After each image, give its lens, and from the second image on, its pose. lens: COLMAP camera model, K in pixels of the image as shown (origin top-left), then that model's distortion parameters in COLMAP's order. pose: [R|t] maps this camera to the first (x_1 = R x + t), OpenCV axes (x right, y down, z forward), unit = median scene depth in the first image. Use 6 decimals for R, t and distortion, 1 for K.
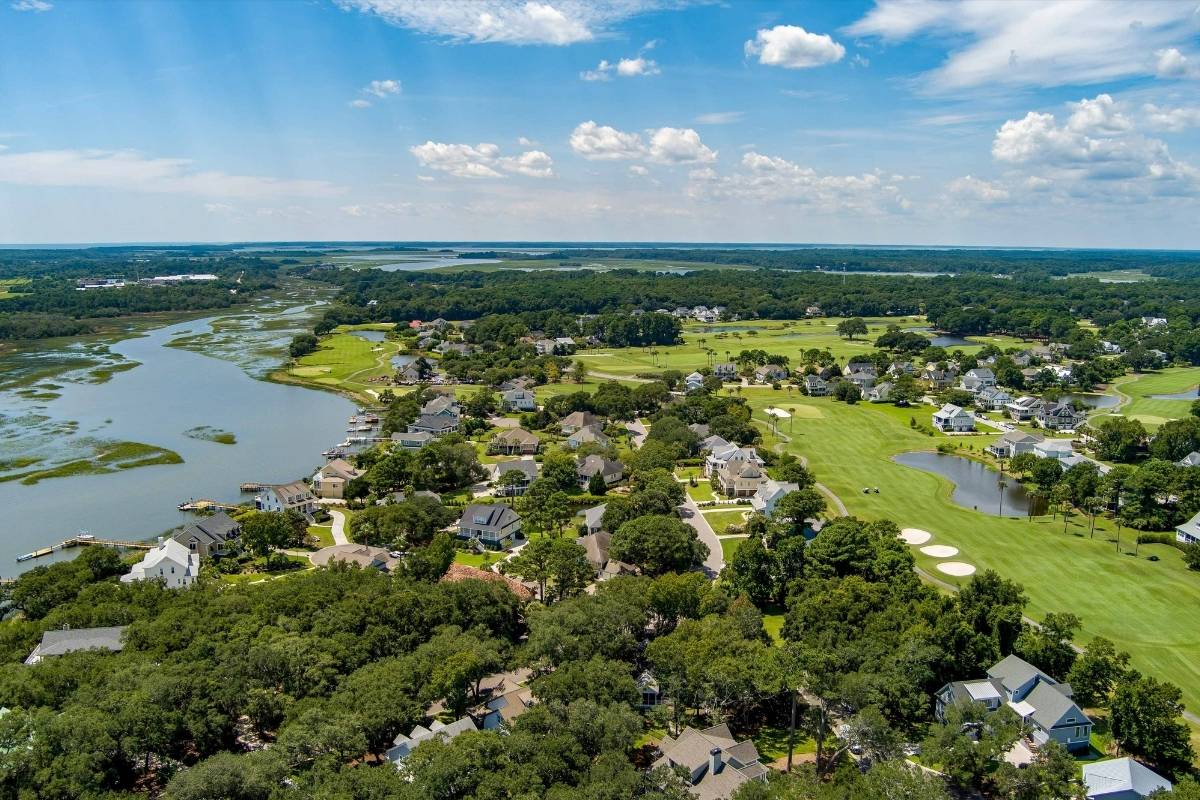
lens RADIAL K [[966.2, 0, 595.5], [0, 966.2, 400.1], [0, 0, 1]] dist [-0.059748, -0.000858]
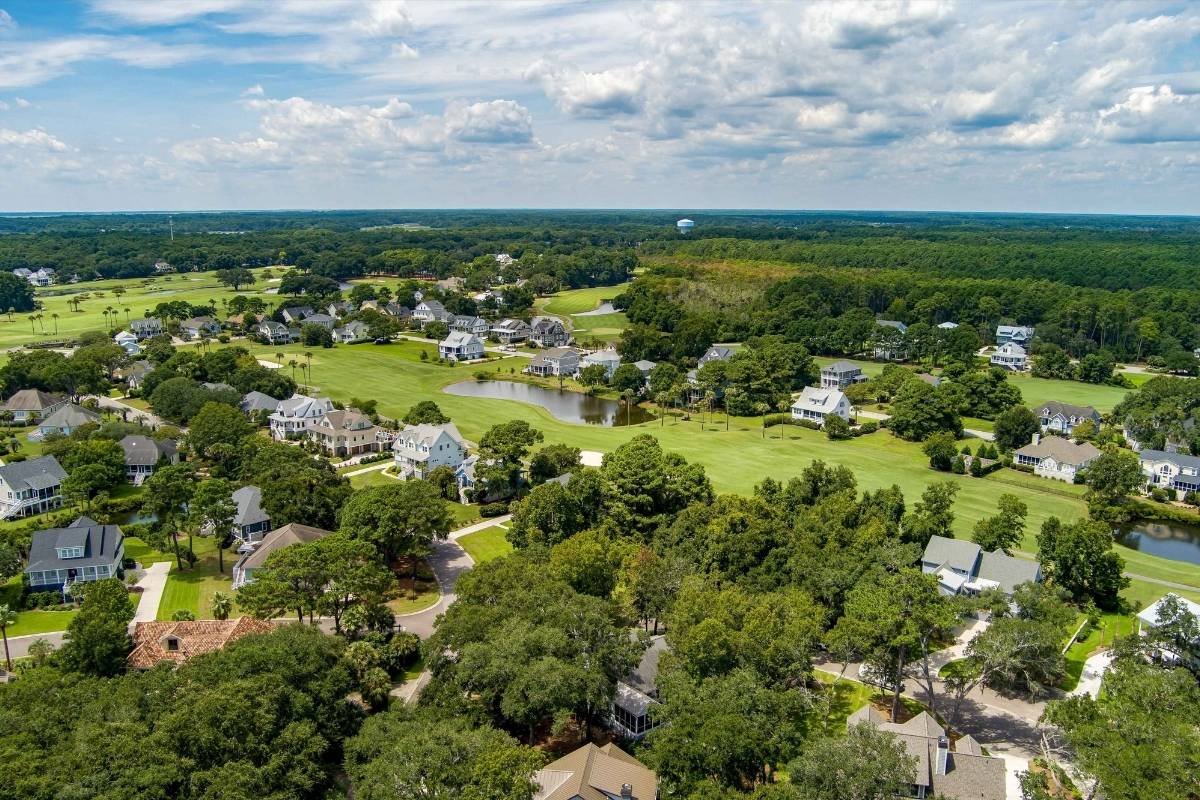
lens RADIAL K [[966.2, 0, 595.5], [0, 966.2, 400.1], [0, 0, 1]] dist [-0.059748, -0.000858]
pose [[0.747607, -0.135530, 0.650166, -0.131724], [0.112002, 0.990664, 0.077721, 0.010433], [-0.654629, 0.014715, 0.755807, 0.174203]]
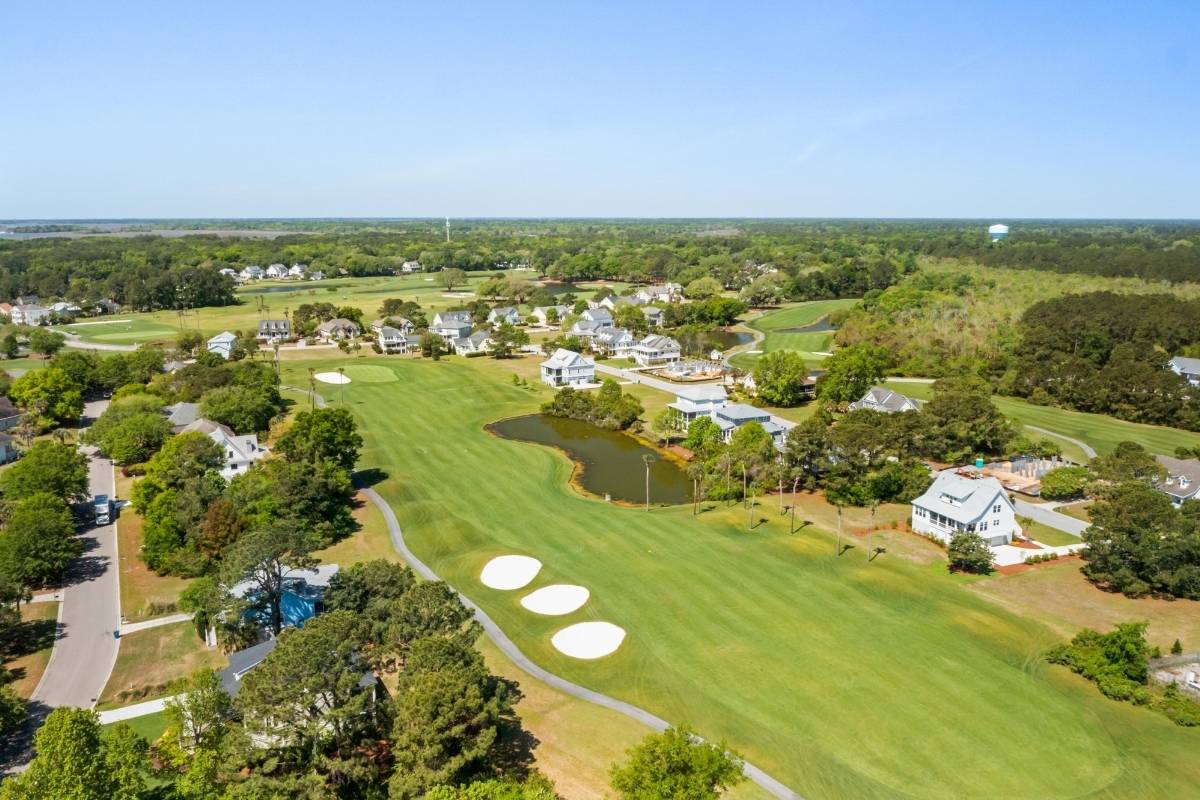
lens RADIAL K [[966.2, 0, 595.5], [0, 966.2, 400.1], [0, 0, 1]] dist [-0.059748, -0.000858]
pose [[0.925131, -0.079578, 0.371214, 0.097788], [0.069919, 0.996773, 0.039428, 0.013915], [-0.373153, -0.010521, 0.927710, 0.255495]]
